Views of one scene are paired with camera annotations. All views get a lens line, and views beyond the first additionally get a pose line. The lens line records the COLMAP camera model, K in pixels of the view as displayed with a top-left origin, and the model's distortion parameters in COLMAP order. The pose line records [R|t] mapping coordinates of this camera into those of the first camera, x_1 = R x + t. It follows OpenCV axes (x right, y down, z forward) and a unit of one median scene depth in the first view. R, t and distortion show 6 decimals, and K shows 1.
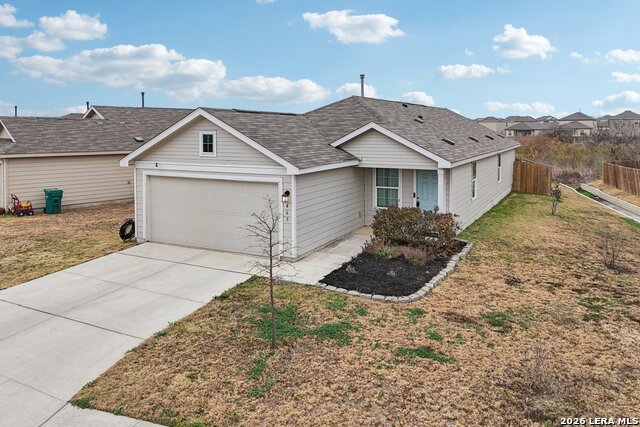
lens RADIAL K [[462.2, 0, 320.0], [0, 462.2, 213.5], [0, 0, 1]] dist [-0.001565, -0.001560]
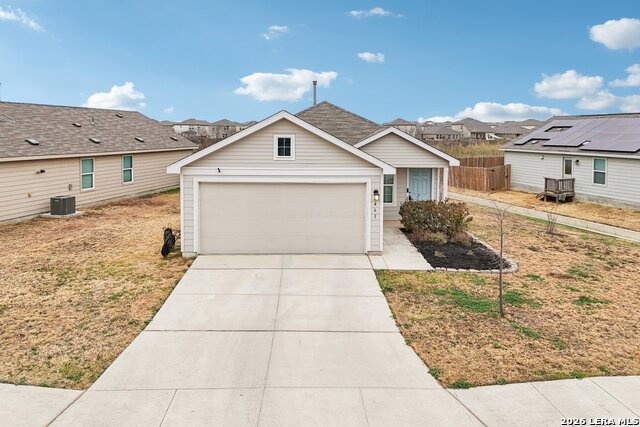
lens RADIAL K [[462.2, 0, 320.0], [0, 462.2, 213.5], [0, 0, 1]] dist [-0.001565, -0.001560]
pose [[0.898271, -0.071054, 0.433659, -0.613592], [0.072802, 0.997267, 0.012600, -0.015763], [-0.433369, 0.020252, 0.900989, 0.073796]]
